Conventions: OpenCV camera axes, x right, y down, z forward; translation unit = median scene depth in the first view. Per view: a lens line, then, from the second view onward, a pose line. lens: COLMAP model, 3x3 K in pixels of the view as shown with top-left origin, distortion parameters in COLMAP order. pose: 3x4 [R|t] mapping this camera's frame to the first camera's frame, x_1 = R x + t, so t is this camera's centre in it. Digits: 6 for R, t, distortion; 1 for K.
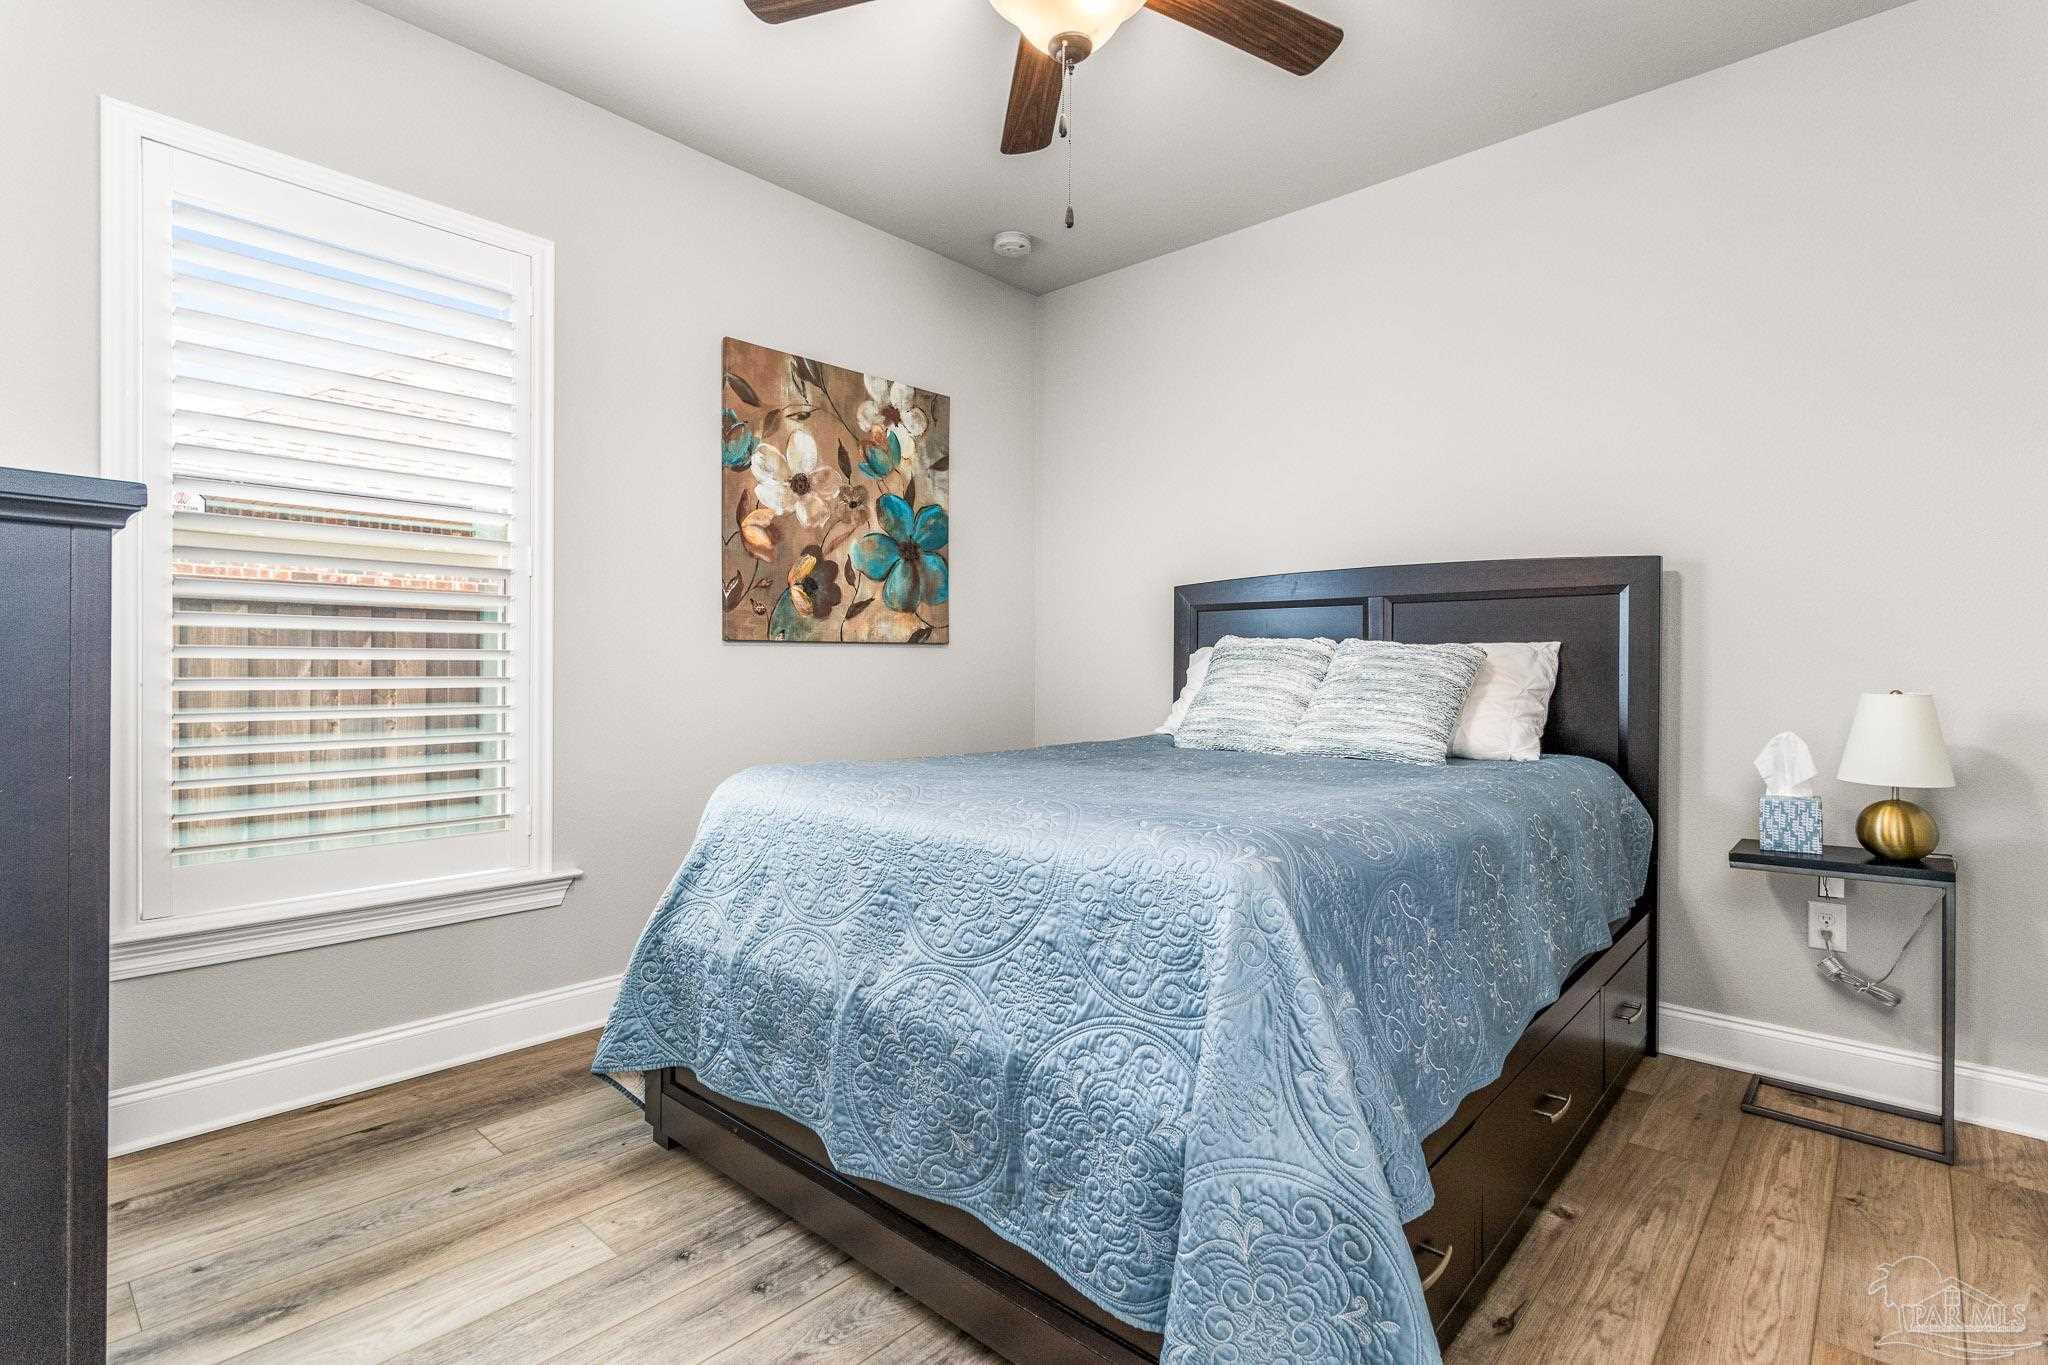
lens RADIAL K [[975.8, 0, 1019.2], [0, 975.8, 678.2], [0, 0, 1]] dist [-0.001596, 0.001576]
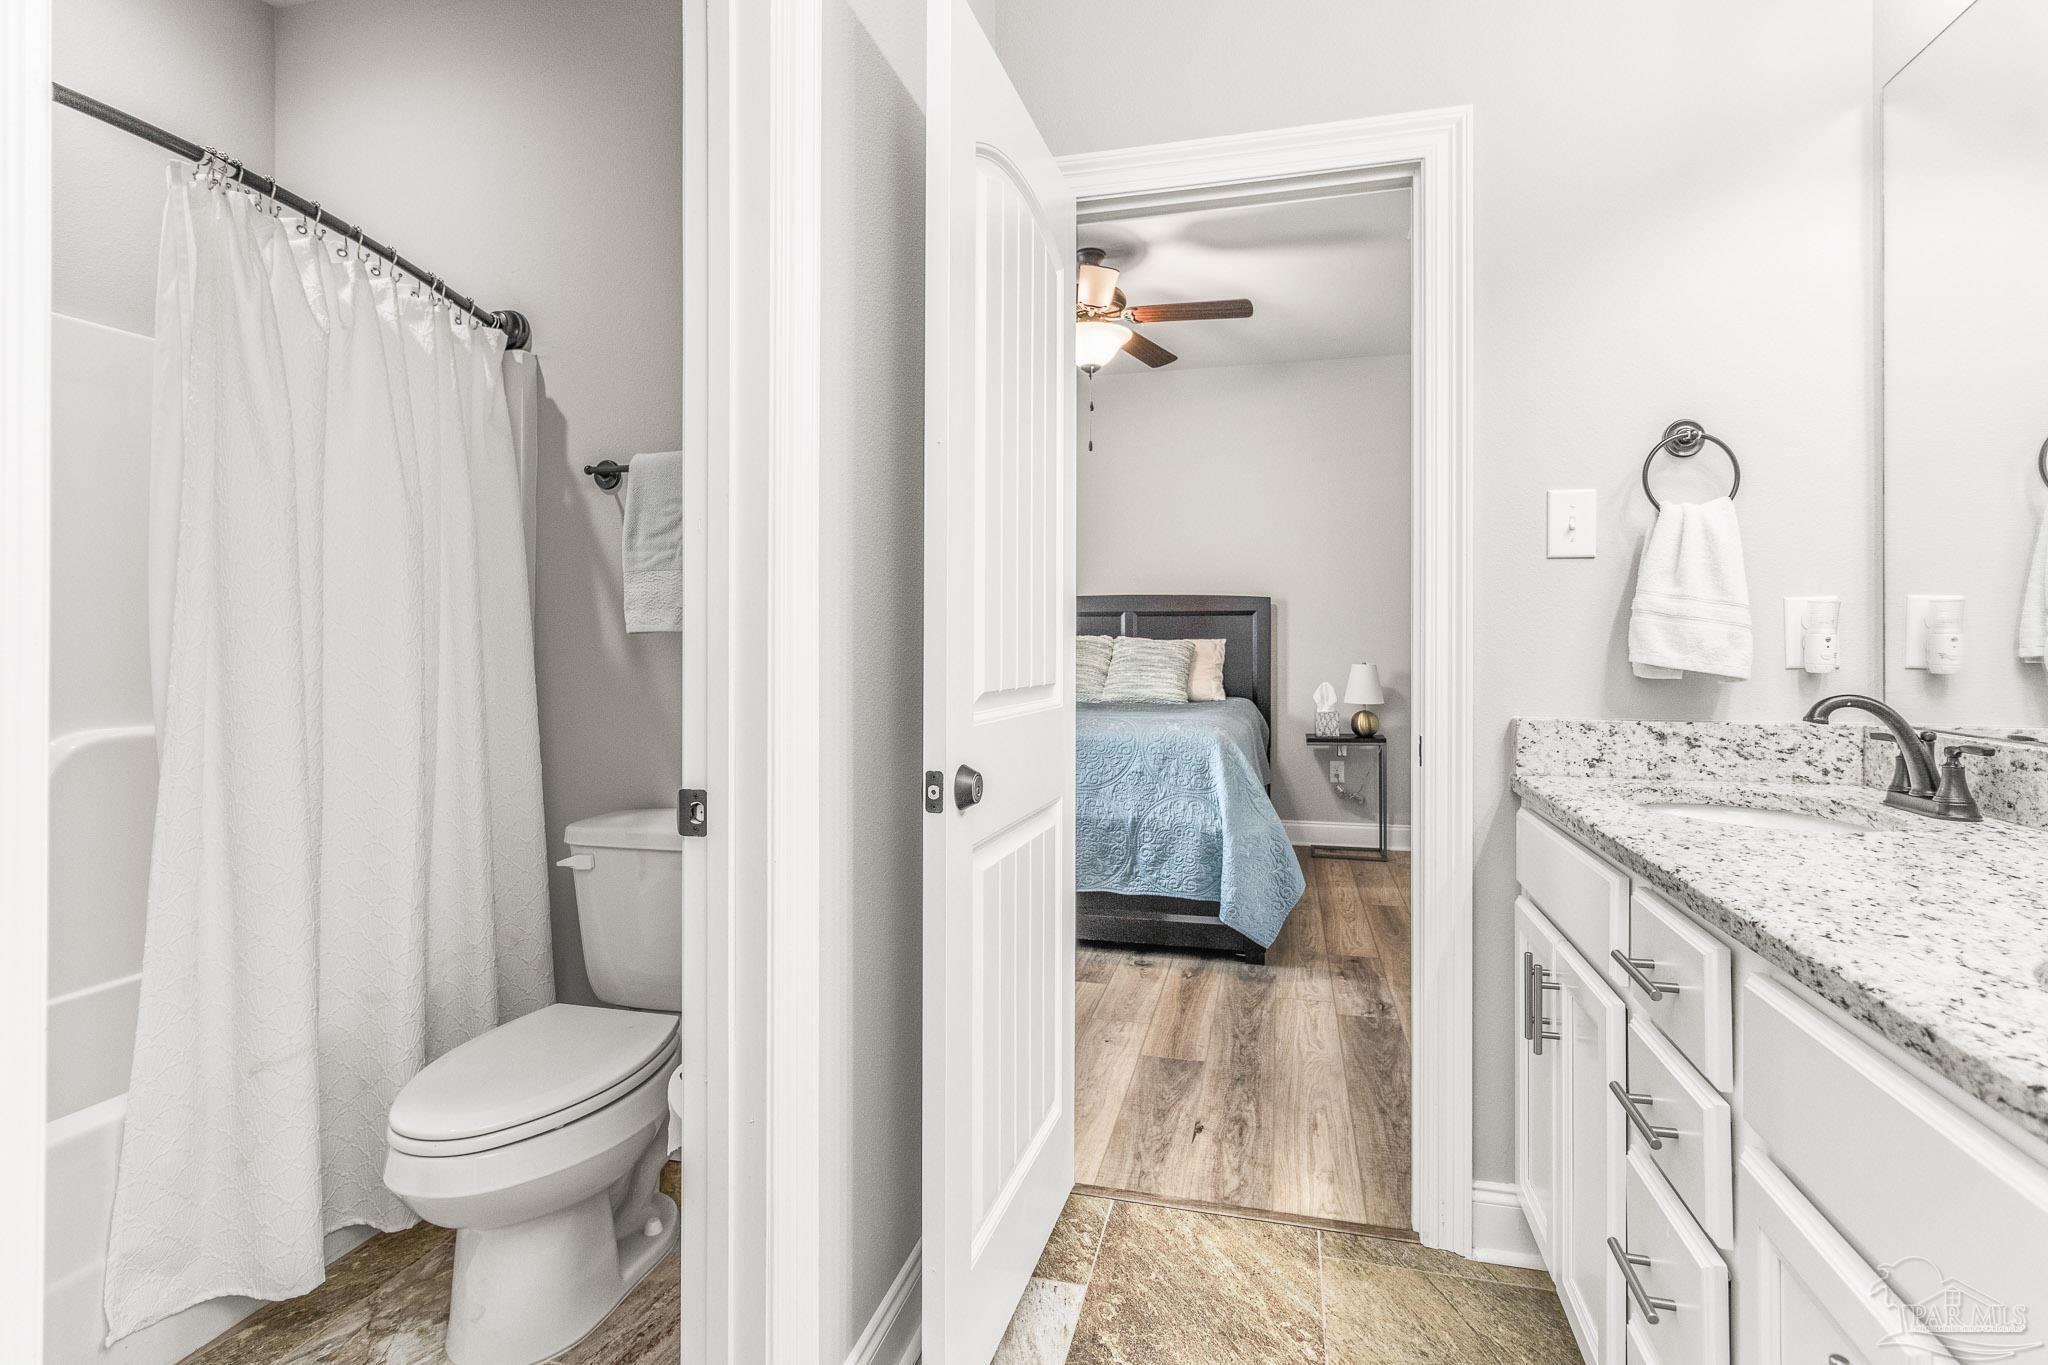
lens RADIAL K [[975.8, 0, 1042.6], [0, 975.8, 639.8], [0, 0, 1]] dist [-0.001596, 0.001576]
pose [[0.881170, -0.002317, 0.472794, -0.668183], [0.006783, 0.999947, -0.007740, -0.022776], [-0.472752, 0.010027, 0.881139, -0.521891]]
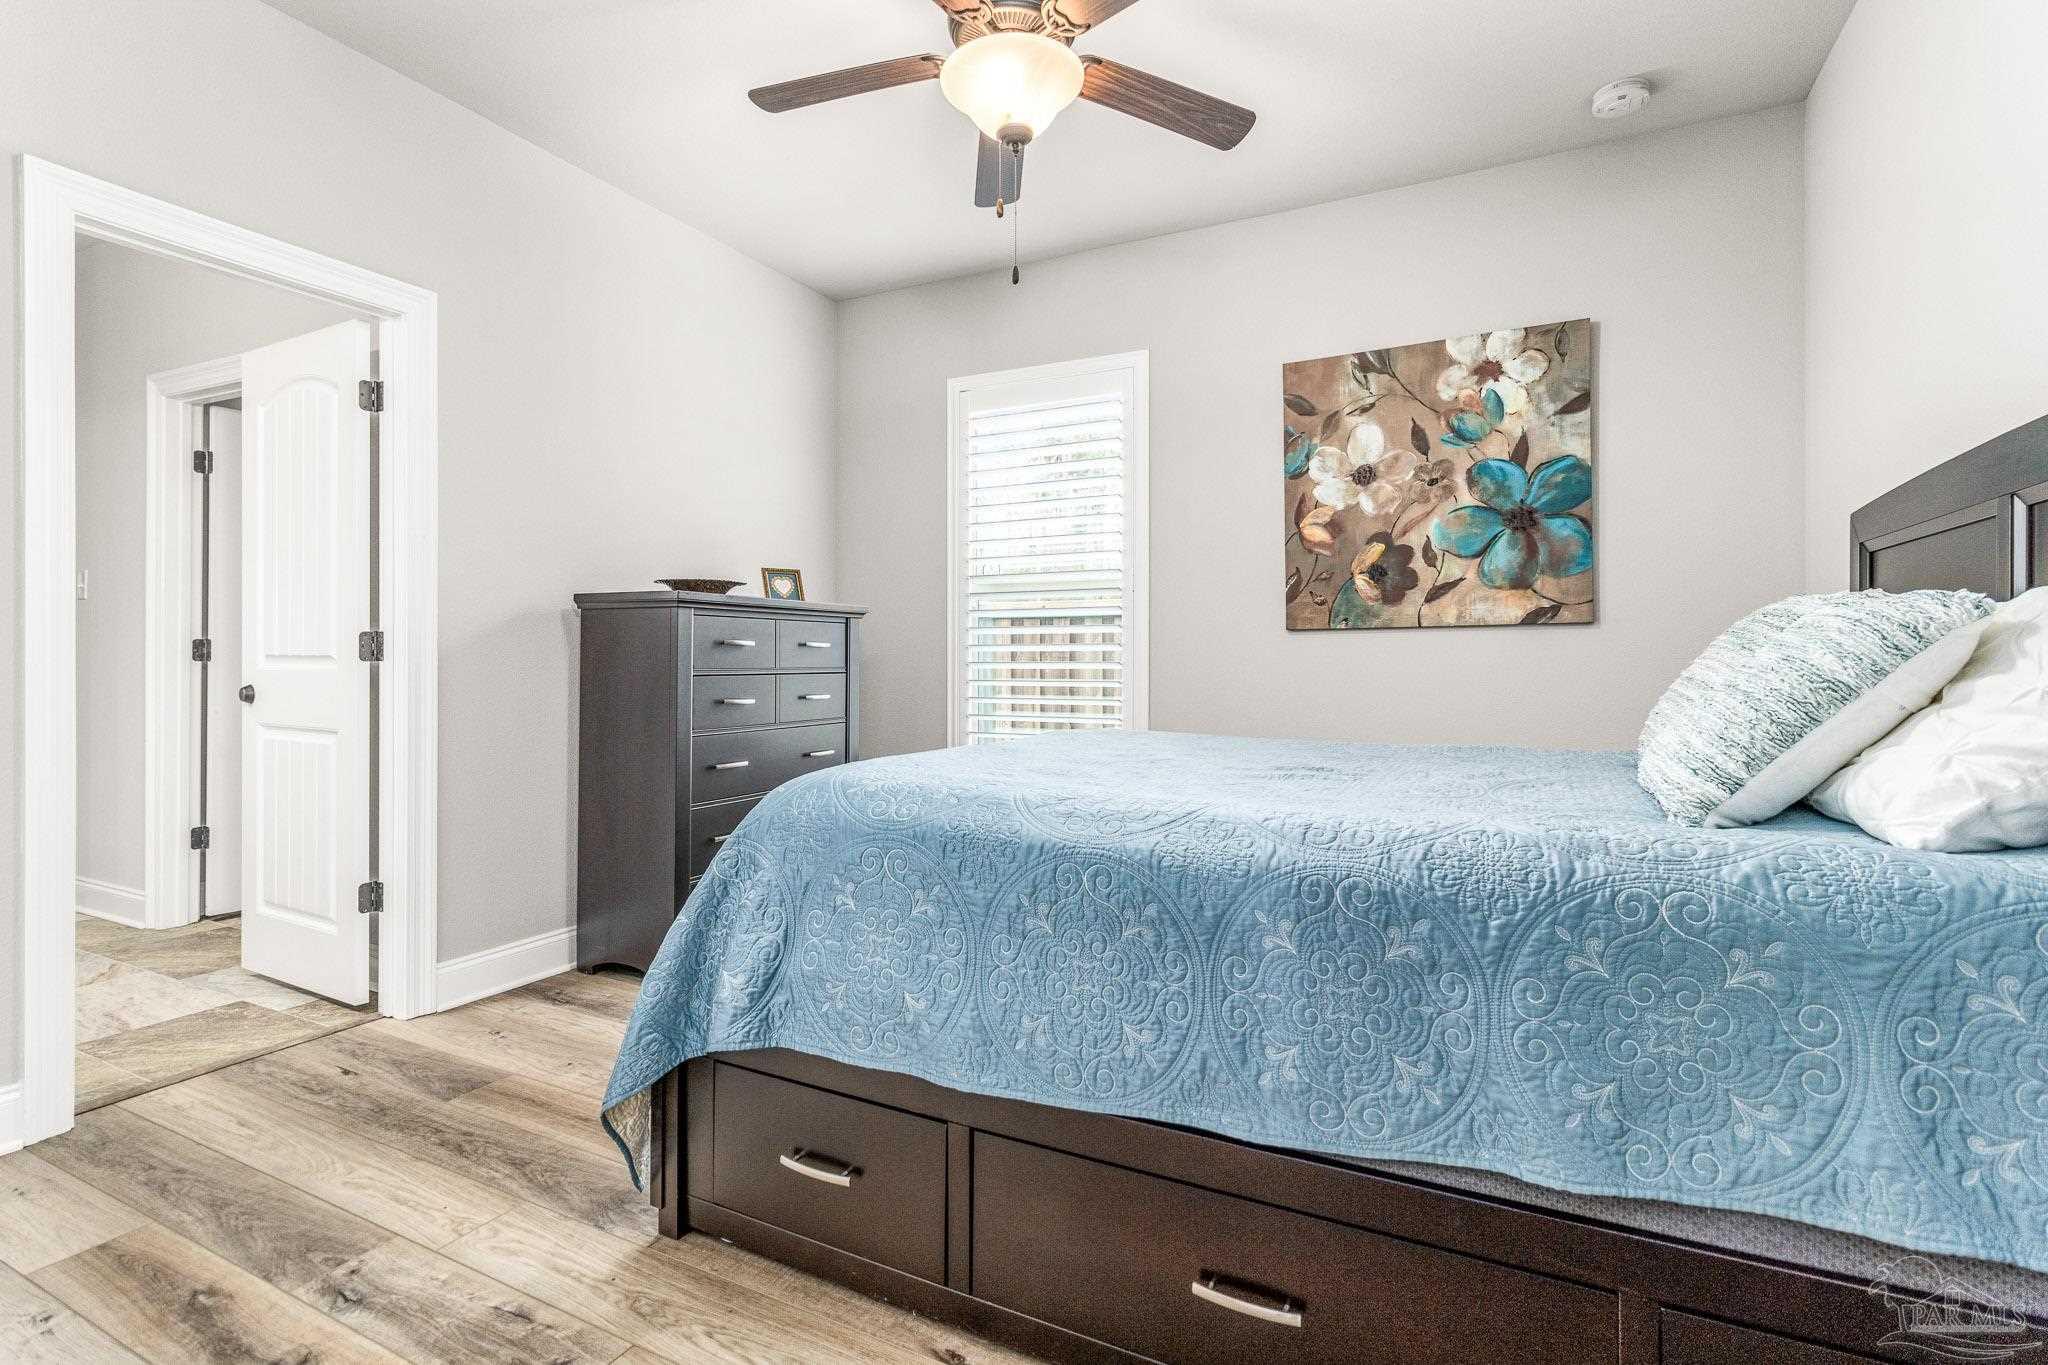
lens RADIAL K [[975.8, 0, 1021.3], [0, 975.8, 663.2], [0, 0, 1]] dist [-0.001596, 0.001576]
pose [[0.256601, 0.002583, -0.966514, 0.669707], [-0.006910, 0.999976, 0.000838, 0.000891], [0.966493, 0.006464, 0.256612, 0.383041]]
